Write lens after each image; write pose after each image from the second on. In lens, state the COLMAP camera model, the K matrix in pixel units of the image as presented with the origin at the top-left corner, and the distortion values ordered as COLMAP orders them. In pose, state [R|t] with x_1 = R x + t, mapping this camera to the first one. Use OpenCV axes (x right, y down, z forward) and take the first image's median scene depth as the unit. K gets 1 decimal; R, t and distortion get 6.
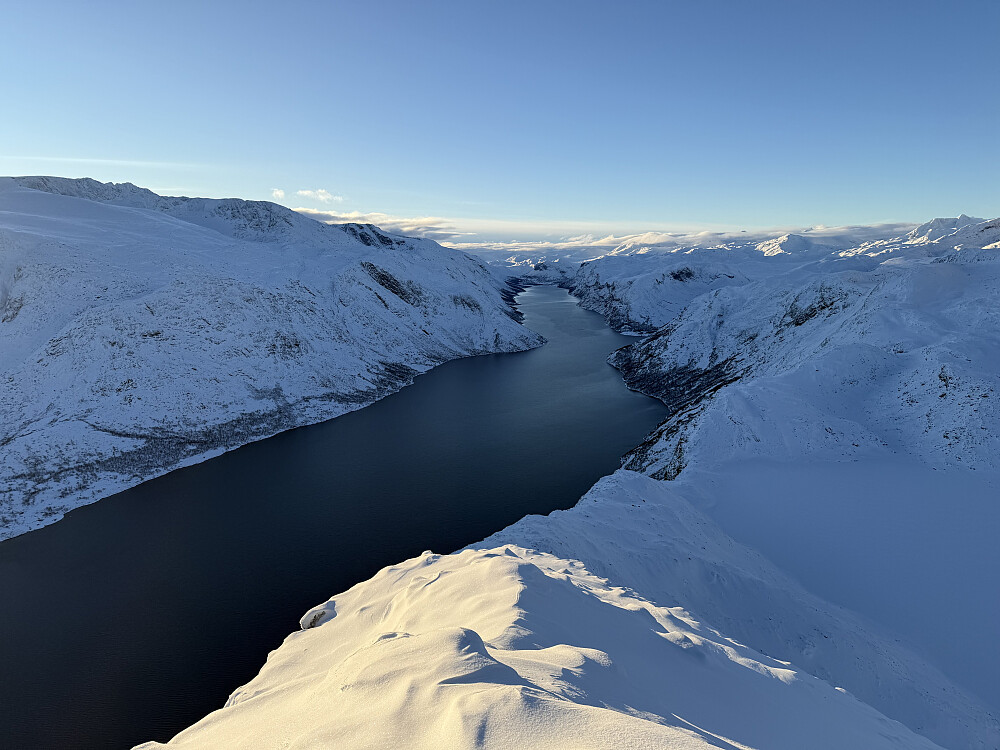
lens RADIAL K [[680.5, 0, 500.0], [0, 680.5, 375.0], [0, 0, 1]] dist [0.134220, -0.252448]
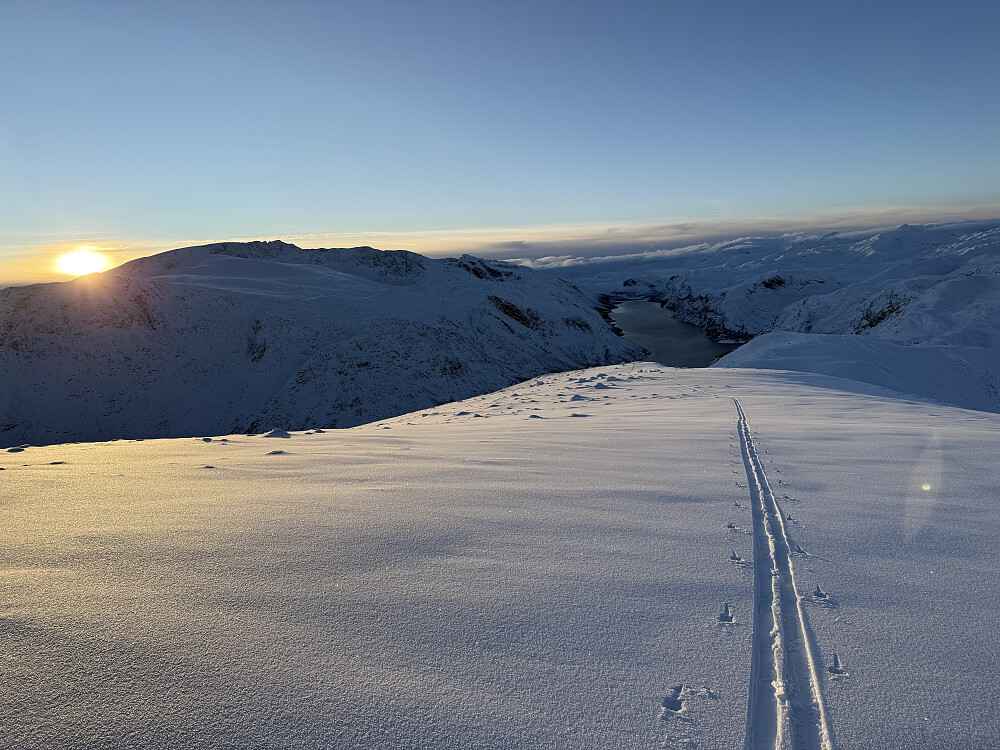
lens RADIAL K [[680.5, 0, 500.0], [0, 680.5, 375.0], [0, 0, 1]] dist [0.134220, -0.252448]
pose [[0.990482, -0.055454, -0.125979, -0.039303], [0.052020, 0.998184, -0.030388, 0.008838], [0.127435, 0.023545, 0.991567, -0.162178]]
